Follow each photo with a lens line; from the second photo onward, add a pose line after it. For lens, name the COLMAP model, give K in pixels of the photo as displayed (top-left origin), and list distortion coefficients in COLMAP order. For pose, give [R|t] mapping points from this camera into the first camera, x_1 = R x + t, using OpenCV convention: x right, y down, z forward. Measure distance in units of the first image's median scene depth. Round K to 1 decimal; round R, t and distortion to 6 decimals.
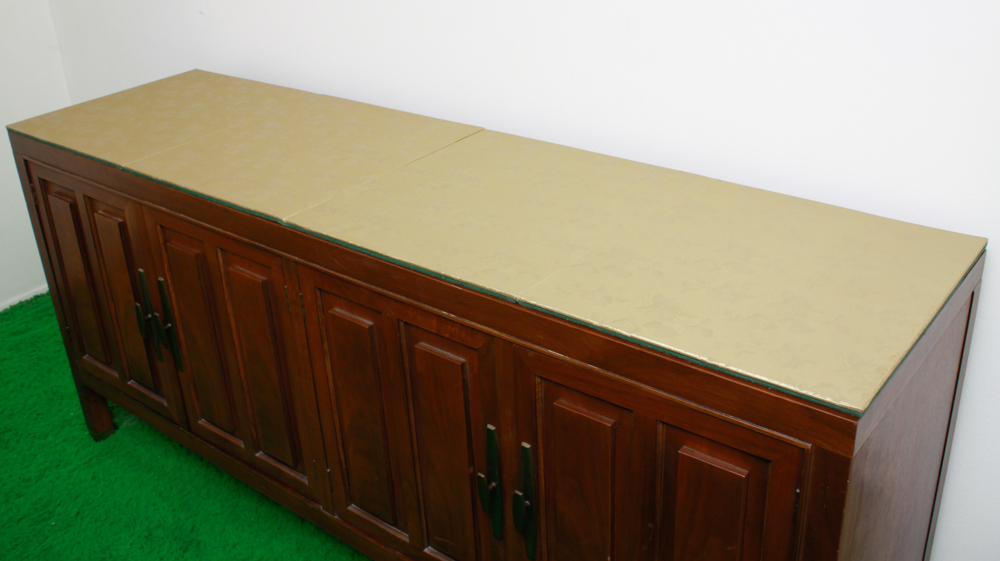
lens RADIAL K [[1014.4, 0, 501.9], [0, 1014.4, 250.7], [0, 0, 1]] dist [-0.105568, 0.018865]
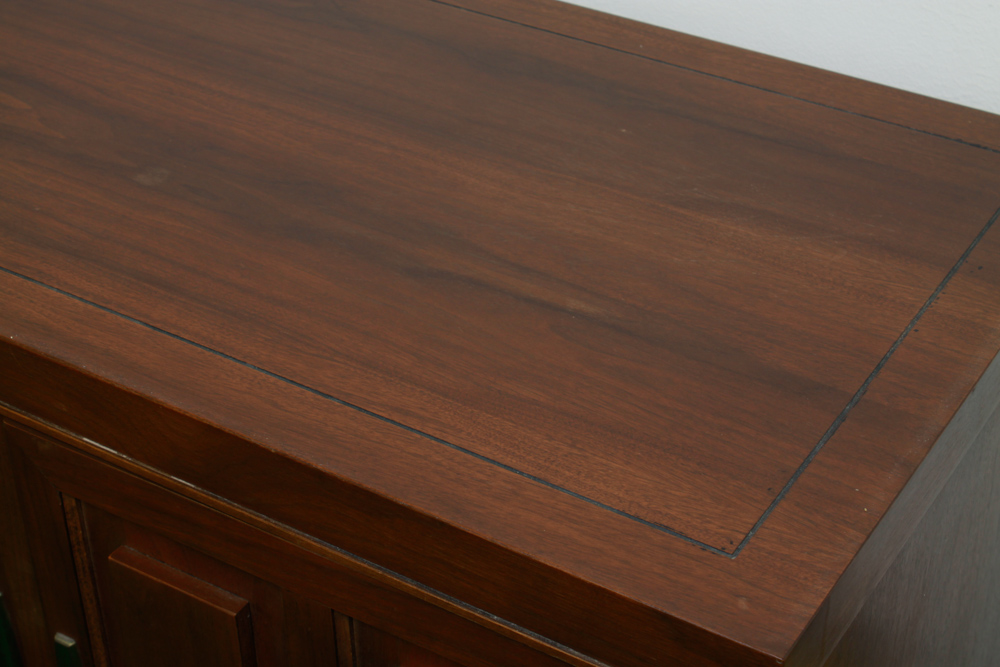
lens RADIAL K [[1884.9, 0, 500.0], [0, 1884.9, 333.5], [0, 0, 1]] dist [-0.014293, -0.000724]
pose [[0.993365, -0.034099, 0.109831, 0.120470], [0.015800, 0.986441, 0.163352, -0.060723], [-0.113912, -0.160532, 0.980435, 0.213541]]
